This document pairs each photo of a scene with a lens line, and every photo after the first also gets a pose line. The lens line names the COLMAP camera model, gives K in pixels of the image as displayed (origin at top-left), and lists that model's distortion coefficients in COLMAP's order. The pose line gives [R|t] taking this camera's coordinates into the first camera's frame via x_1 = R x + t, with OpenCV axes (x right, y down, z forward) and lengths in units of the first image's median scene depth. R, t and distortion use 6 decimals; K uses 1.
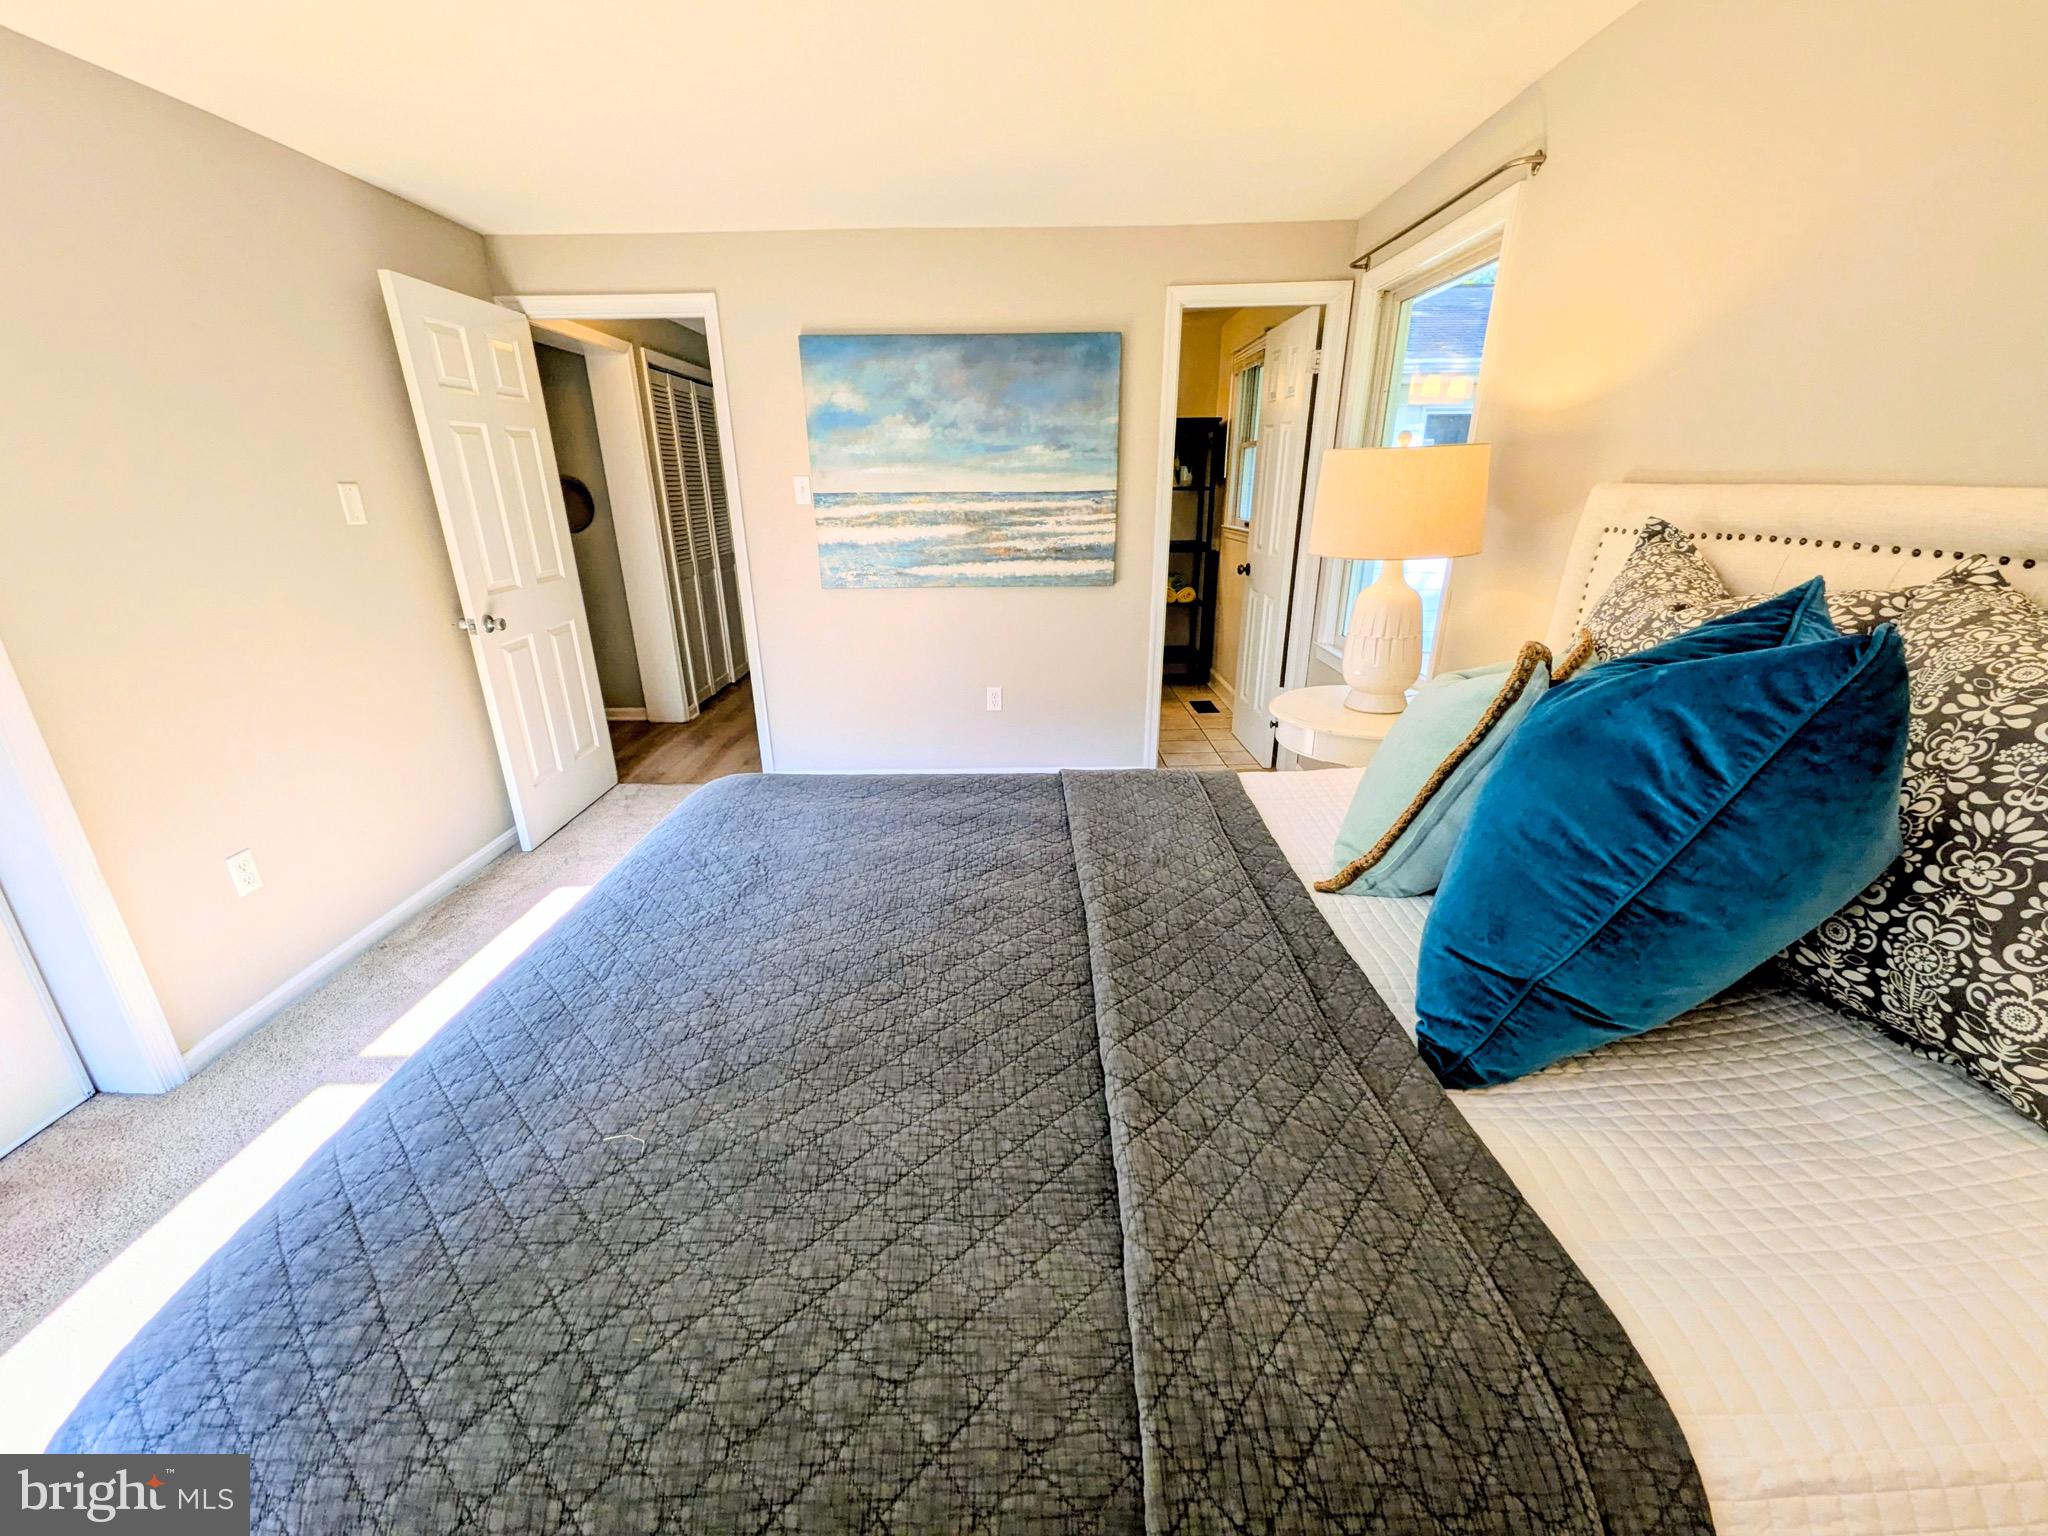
lens RADIAL K [[808.2, 0, 1021.1], [0, 808.2, 766.3], [0, 0, 1]] dist [0.010580, -0.005151]
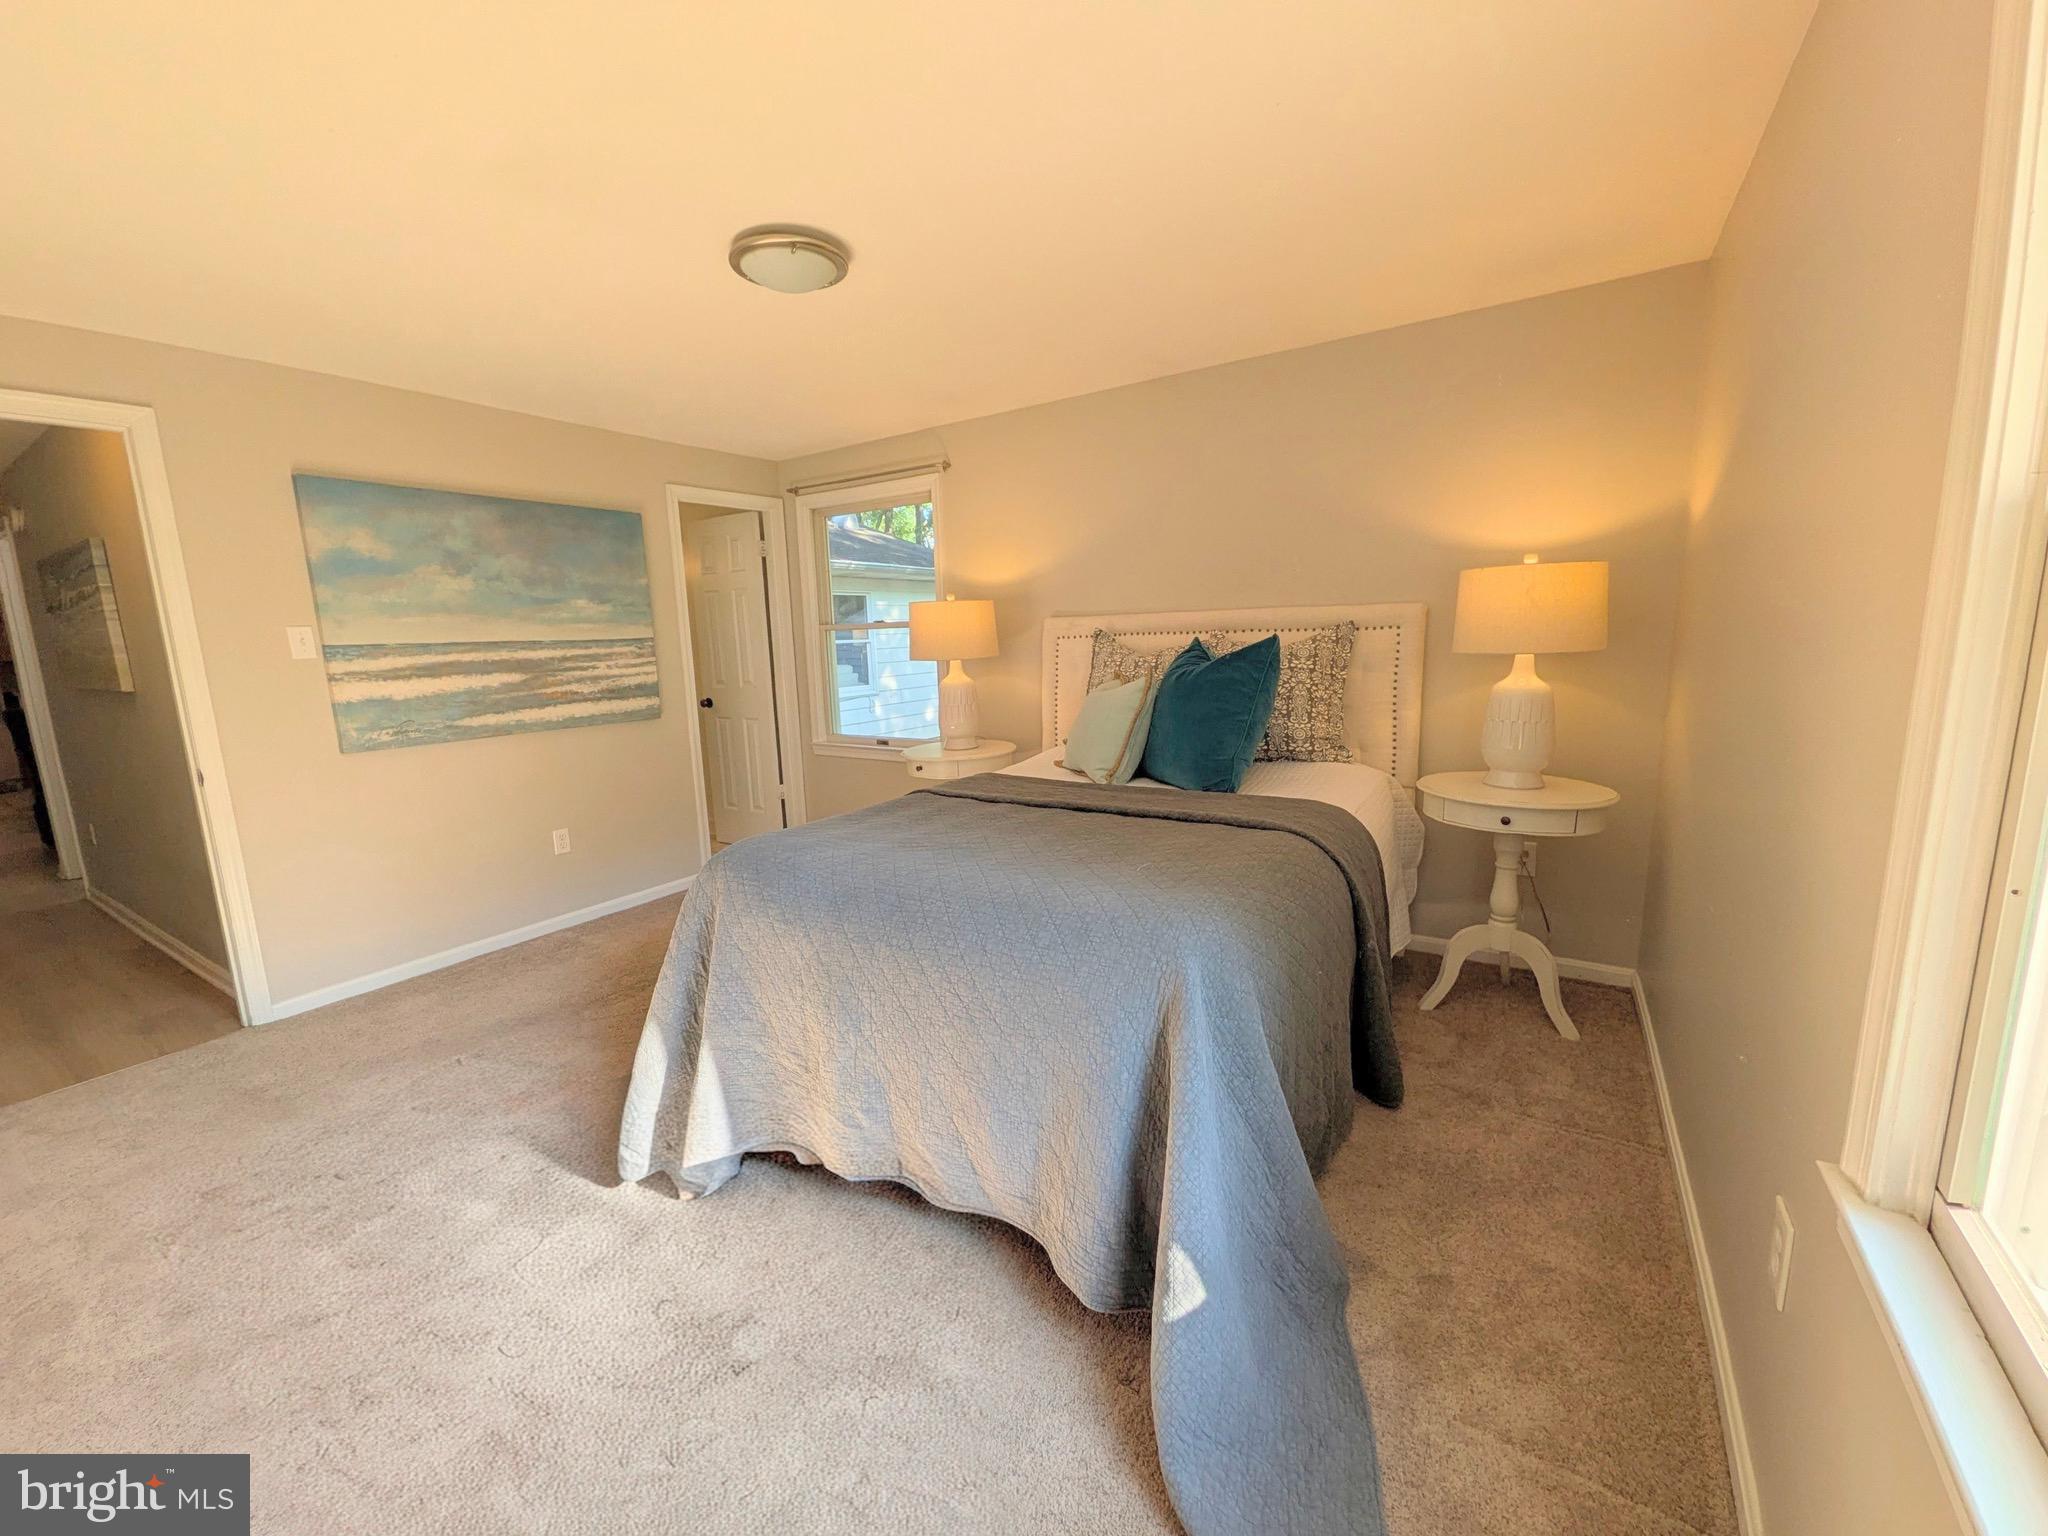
lens RADIAL K [[808.2, 0, 1015.5], [0, 808.2, 769.2], [0, 0, 1]] dist [0.010580, -0.005151]
pose [[0.546229, -0.145688, 0.824869, -0.583257], [0.306904, 0.951087, -0.035251, 0.040945], [-0.779387, 0.272411, 0.564224, -0.016549]]
